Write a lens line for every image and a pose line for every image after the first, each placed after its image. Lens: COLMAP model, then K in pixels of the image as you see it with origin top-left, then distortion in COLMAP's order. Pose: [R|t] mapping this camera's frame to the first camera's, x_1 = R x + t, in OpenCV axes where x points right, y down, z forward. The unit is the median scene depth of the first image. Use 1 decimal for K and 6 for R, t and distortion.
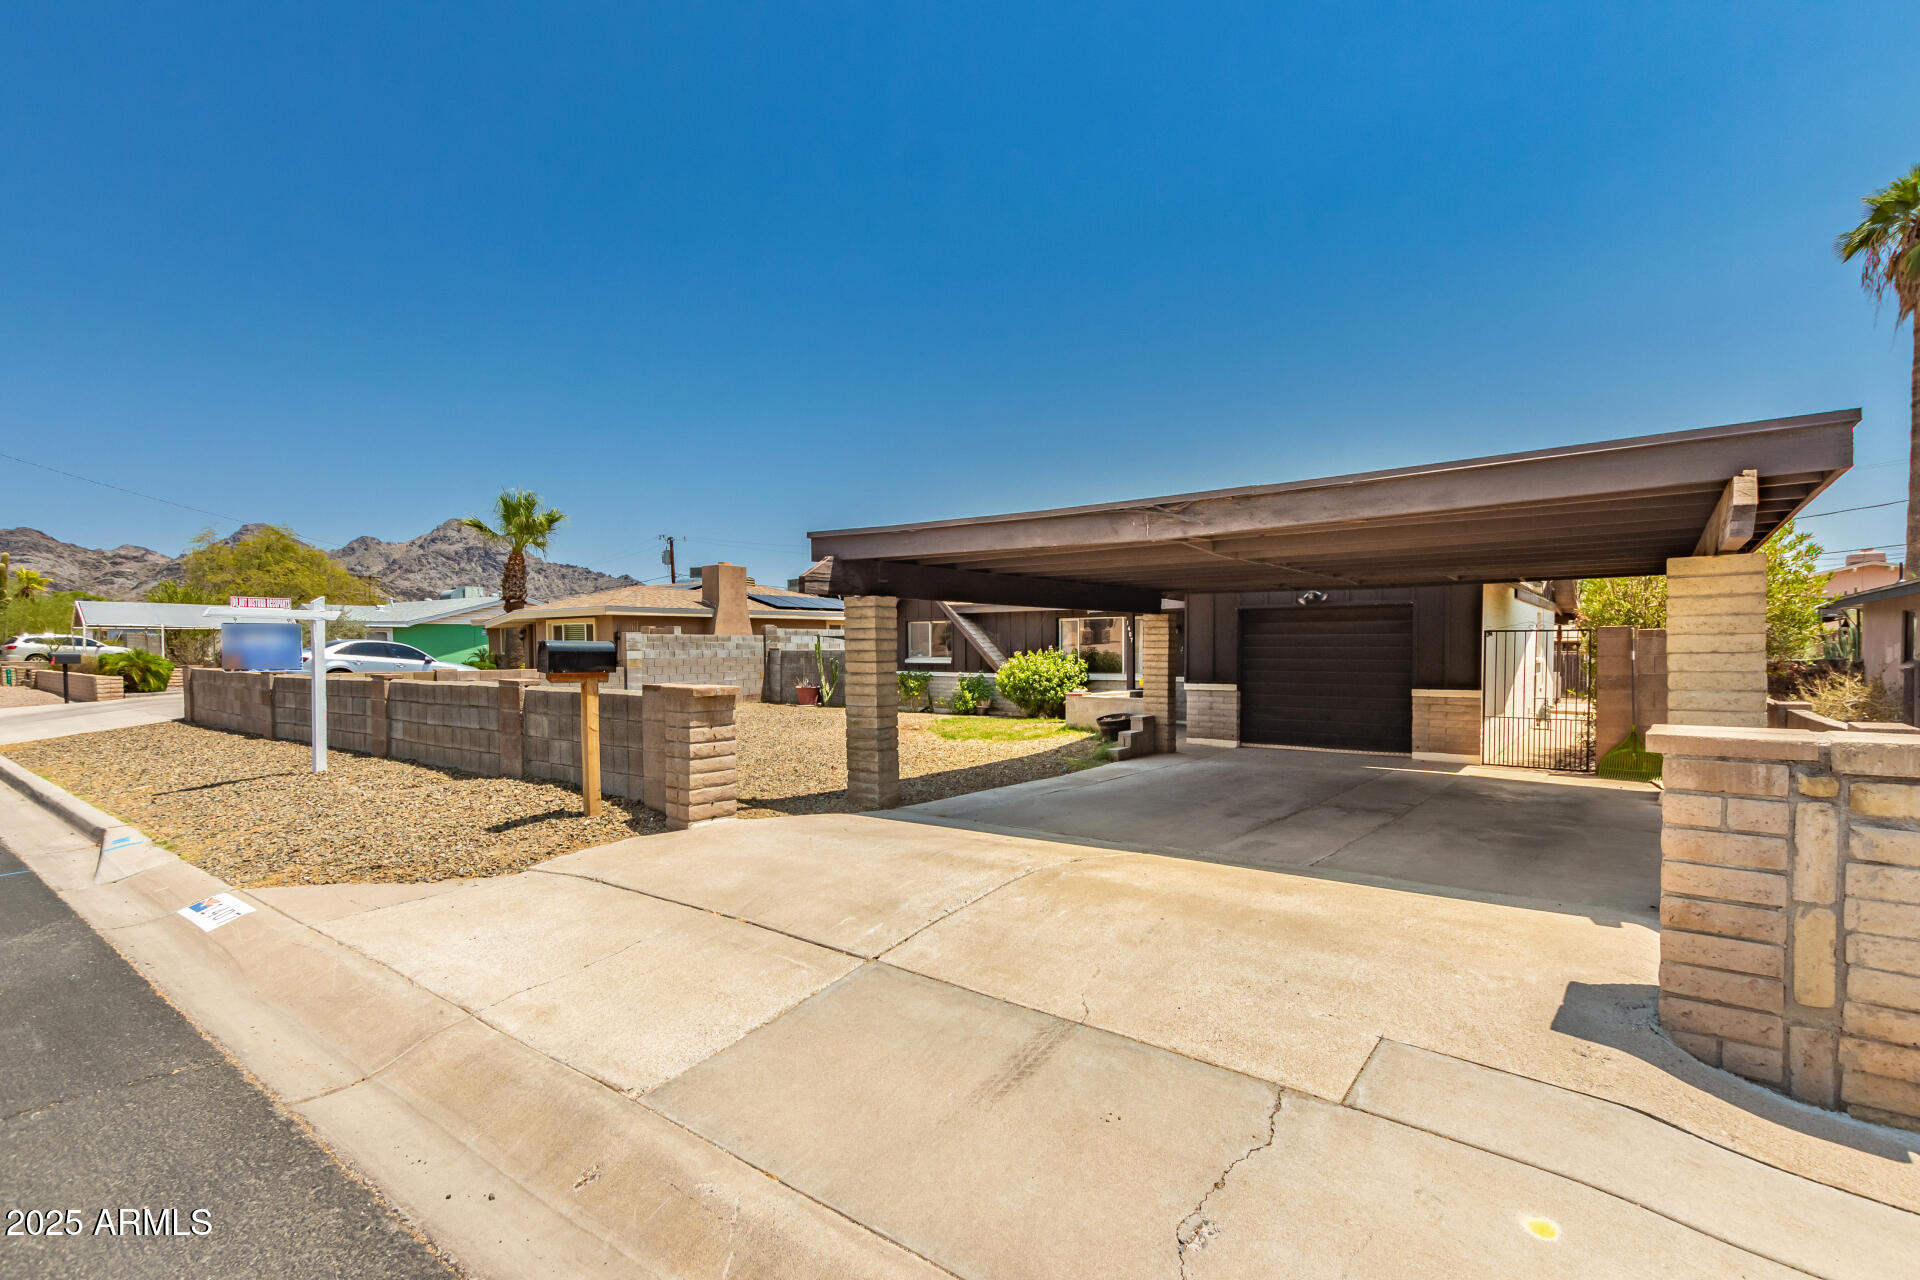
lens RADIAL K [[890.1, 0, 960.0], [0, 890.1, 640.0], [0, 0, 1]] dist [0.008017, -0.005184]
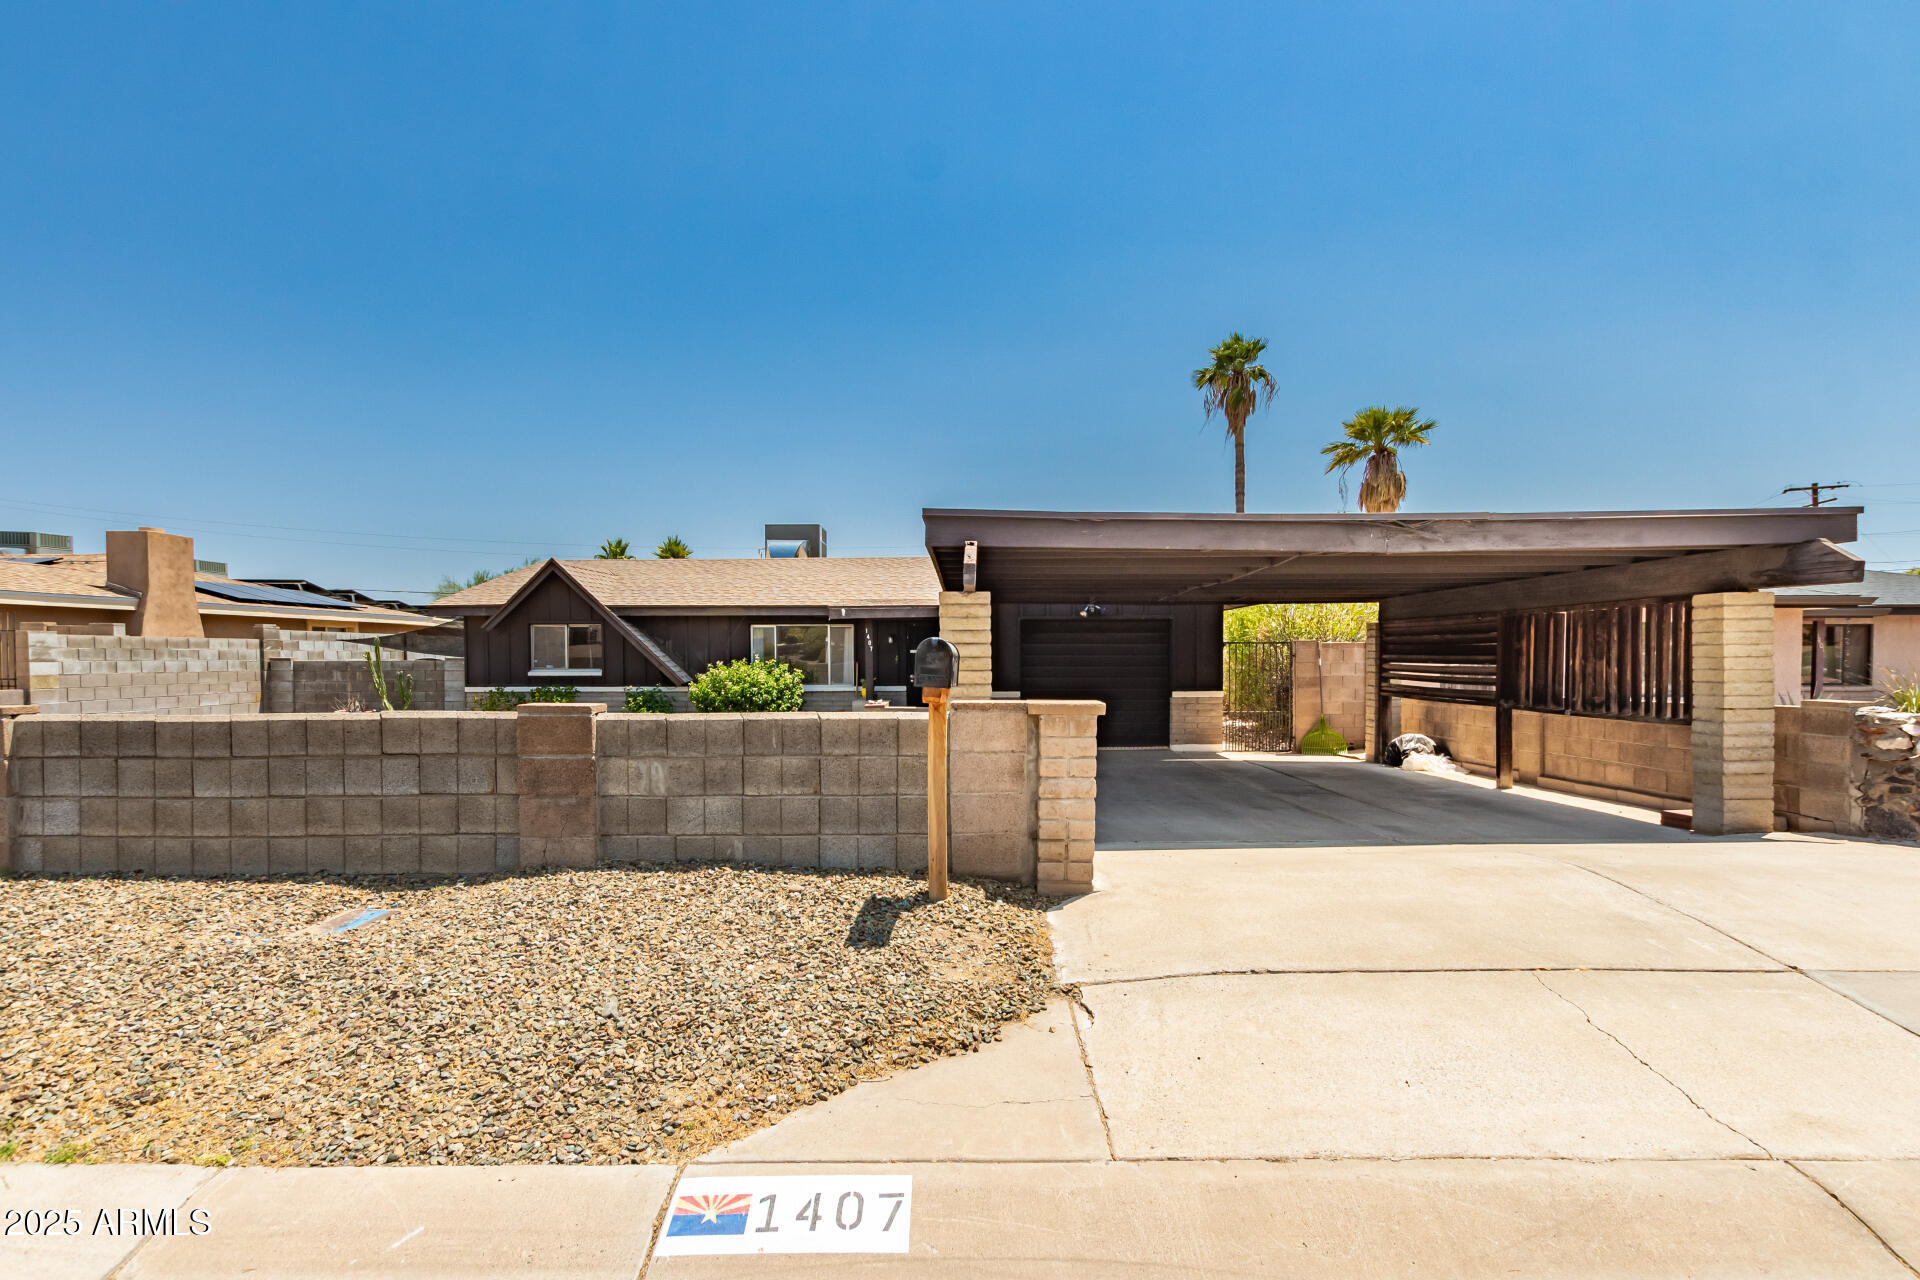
lens RADIAL K [[890.1, 0, 960.0], [0, 890.1, 640.0], [0, 0, 1]] dist [0.008017, -0.005184]
pose [[0.794351, 0.012197, 0.607337, -0.294364], [-0.004584, 0.999890, -0.014085, 0.003538], [-0.607442, 0.008405, 0.794319, 0.162163]]
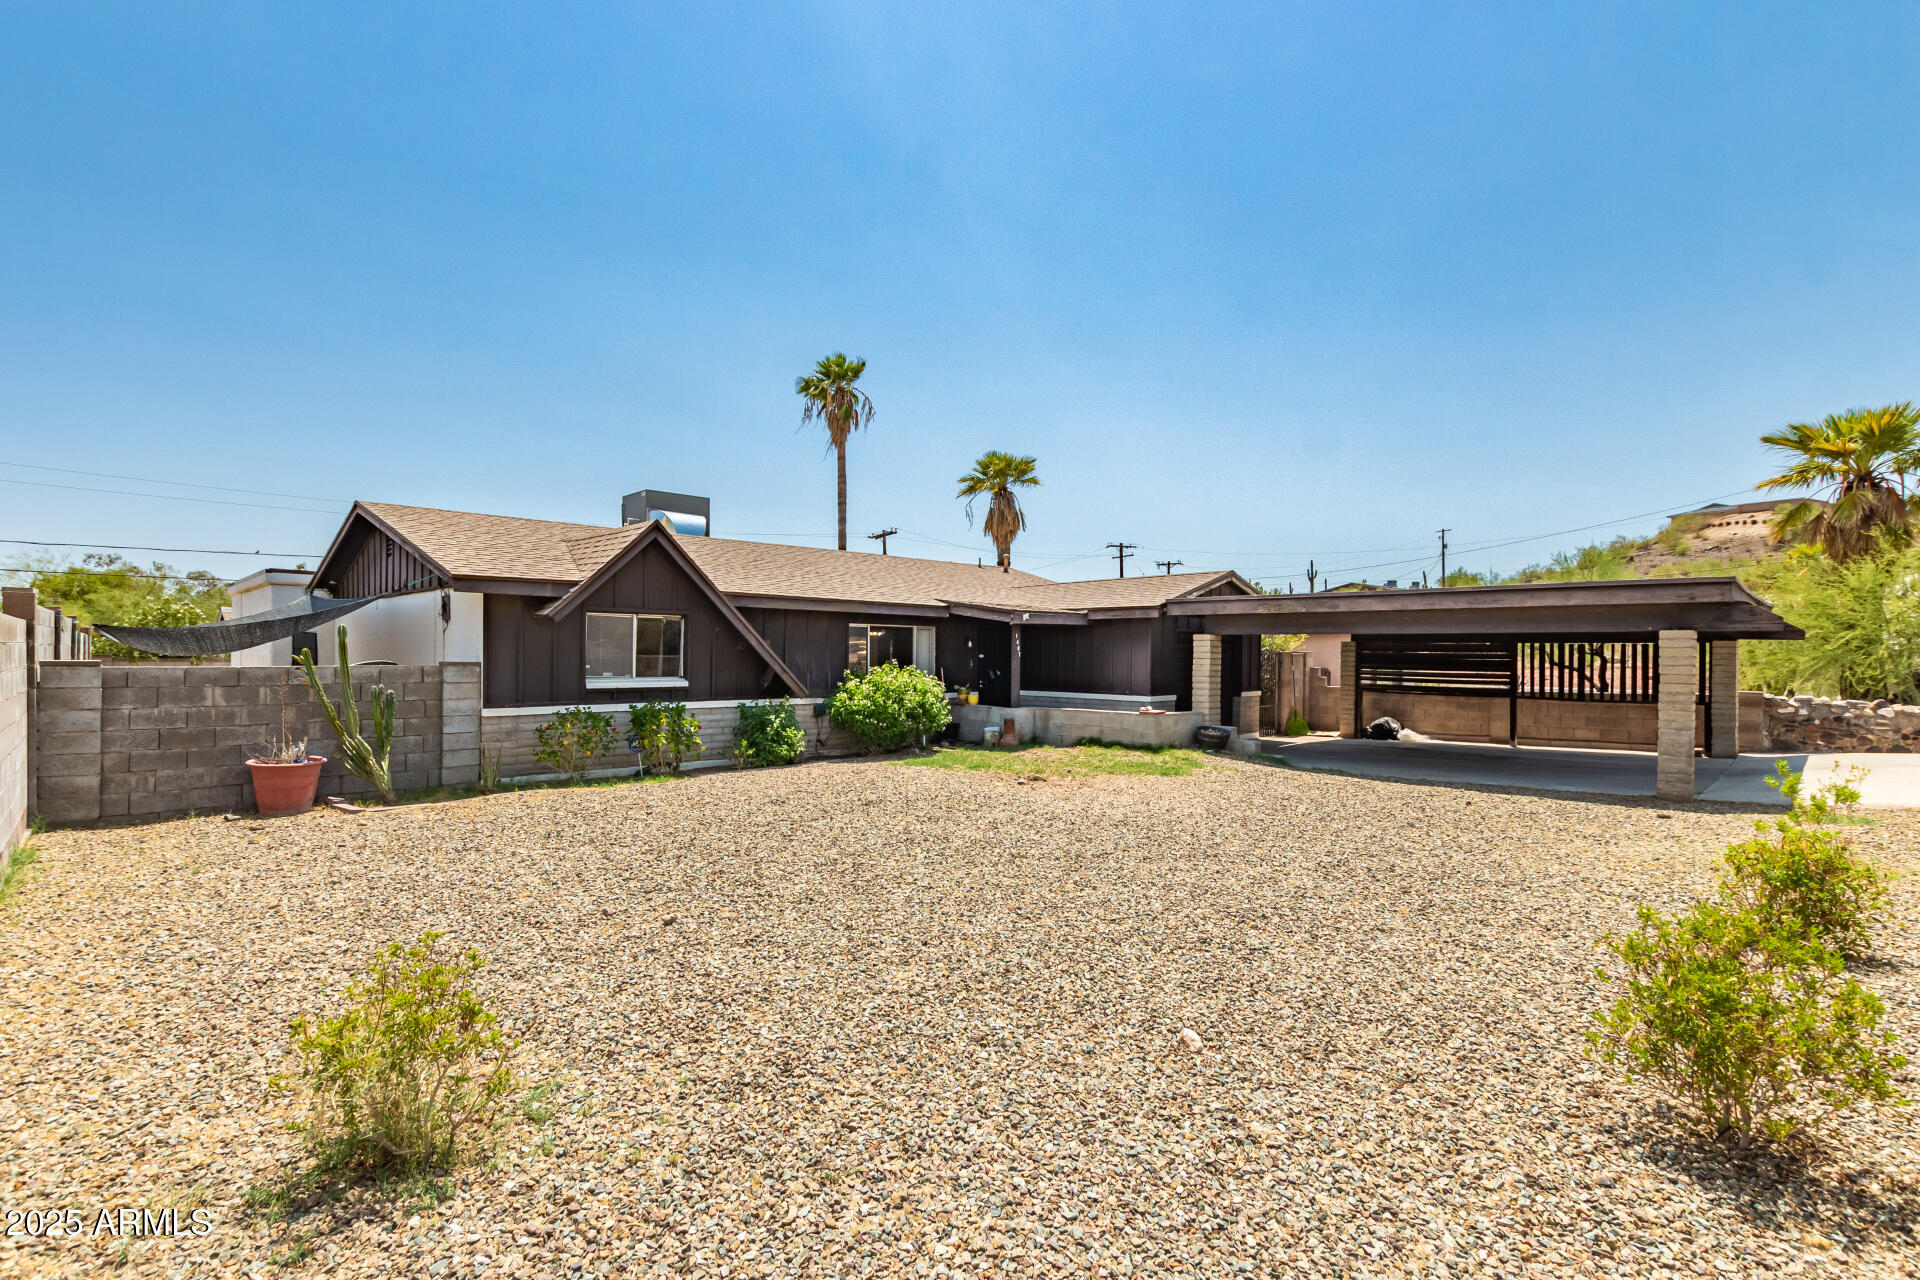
lens RADIAL K [[878.8, 0, 961.5], [0, 878.8, 630.3], [0, 0, 1]] dist [-0.001058, -0.000575]
pose [[0.142831, 0.026871, 0.989382, -0.688477], [-0.018223, 0.999533, -0.024517, -0.001504], [-0.989579, -0.014527, 0.143254, 0.859677]]
